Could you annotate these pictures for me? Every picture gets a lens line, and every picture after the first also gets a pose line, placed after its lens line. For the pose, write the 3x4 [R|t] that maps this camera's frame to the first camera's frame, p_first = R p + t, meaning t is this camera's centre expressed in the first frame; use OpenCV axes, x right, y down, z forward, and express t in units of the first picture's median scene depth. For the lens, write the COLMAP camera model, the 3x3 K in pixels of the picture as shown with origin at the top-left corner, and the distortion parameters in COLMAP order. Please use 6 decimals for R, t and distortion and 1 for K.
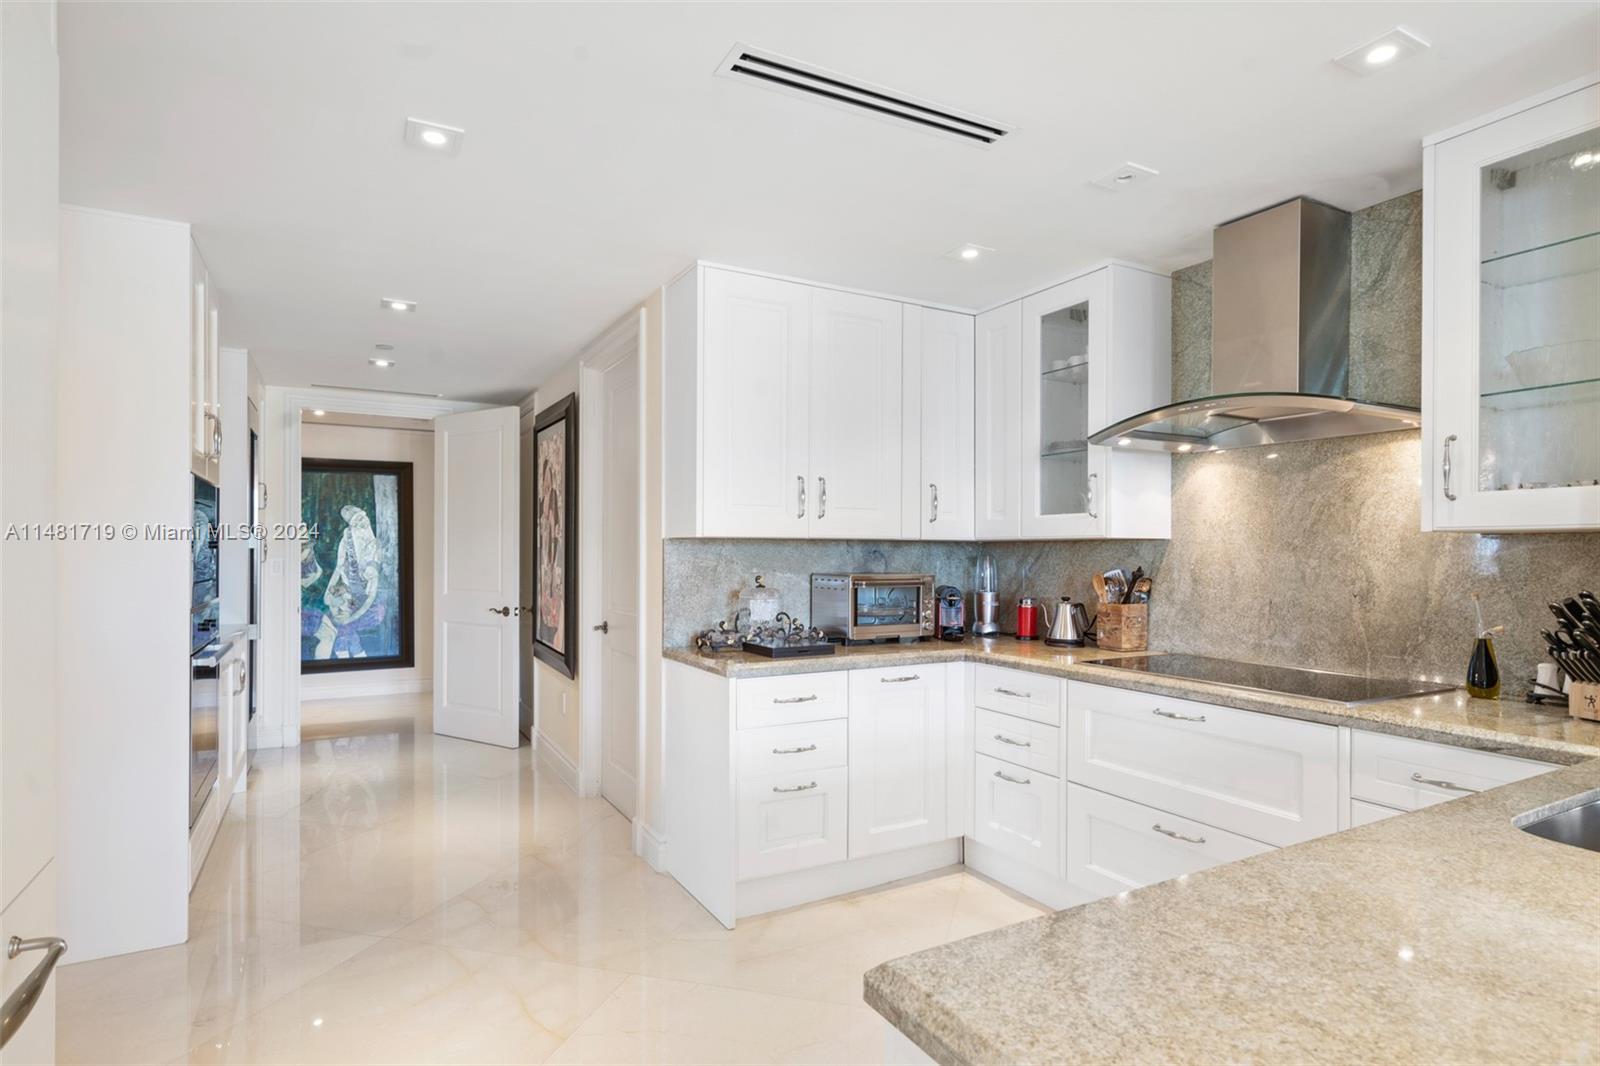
lens RADIAL K [[832.3, 0, 809.4], [0, 832.3, 546.9], [0, 0, 1]] dist [-0.006641, -0.000245]
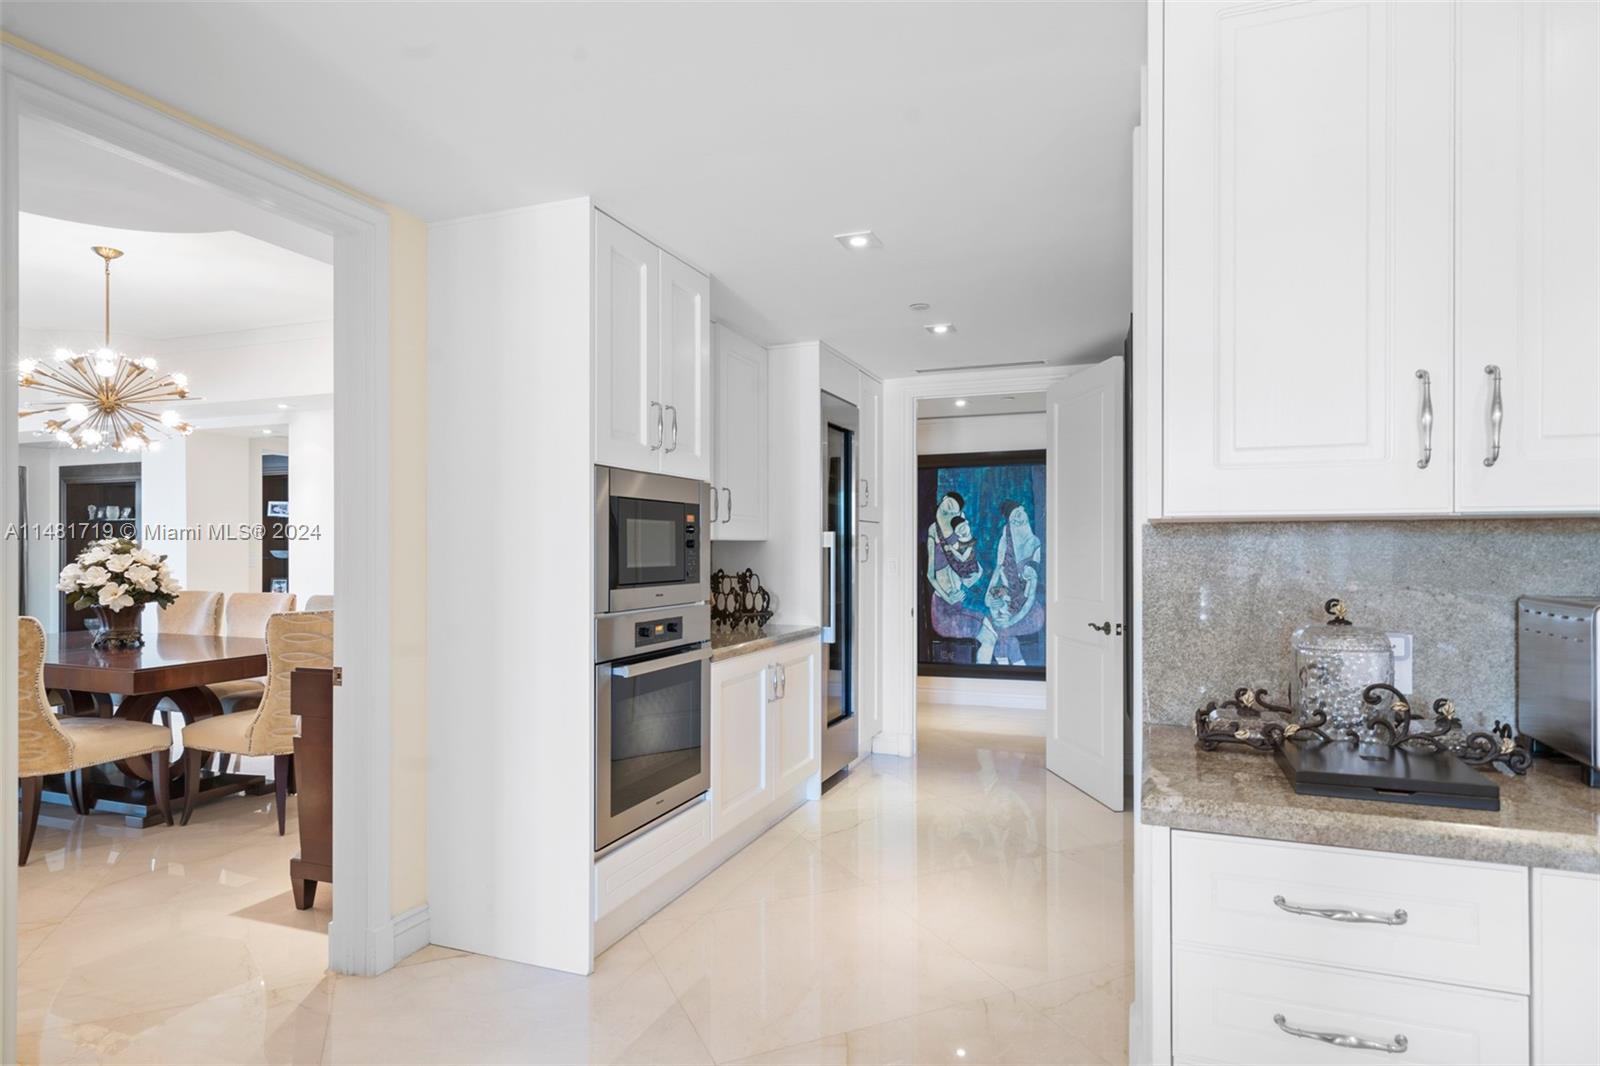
lens RADIAL K [[882.2, 0, 803.5], [0, 882.2, 541.5], [0, 0, 1]] dist [-0.002074, -0.000983]
pose [[0.642736, -0.009651, -0.766027, 0.127975], [0.005972, 0.999953, -0.007587, 0.004696], [0.766064, 0.000302, 0.642764, 0.459152]]
